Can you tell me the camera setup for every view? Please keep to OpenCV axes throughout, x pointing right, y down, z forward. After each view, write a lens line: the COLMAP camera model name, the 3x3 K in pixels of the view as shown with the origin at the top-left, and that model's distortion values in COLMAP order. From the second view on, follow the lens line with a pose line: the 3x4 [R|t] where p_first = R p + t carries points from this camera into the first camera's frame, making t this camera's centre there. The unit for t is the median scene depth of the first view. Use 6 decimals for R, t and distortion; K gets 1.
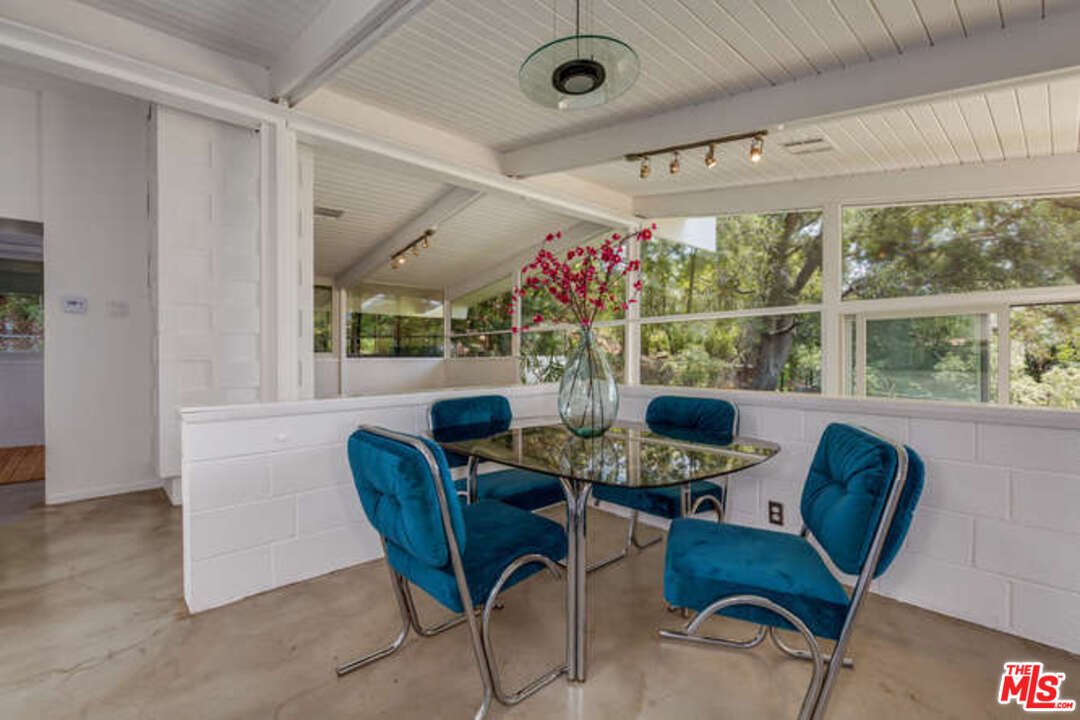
lens RADIAL K [[478.8, 0, 540.0], [0, 478.8, 360.0], [0, 0, 1]] dist [0.002092, 0.000050]
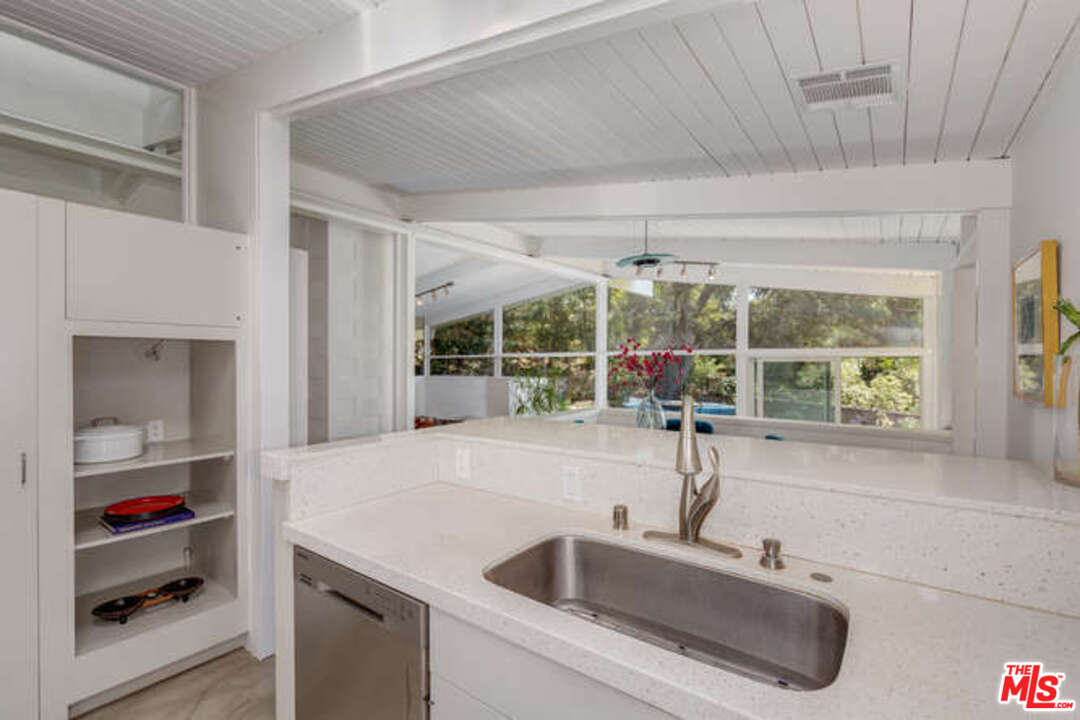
lens RADIAL K [[478.8, 0, 540.0], [0, 478.8, 360.0], [0, 0, 1]] dist [0.002092, 0.000050]
pose [[0.980779, 0.000550, 0.195120, -0.114260], [0.001065, 0.999966, -0.008169, -0.025106], [-0.195118, 0.008220, 0.980745, -0.132980]]
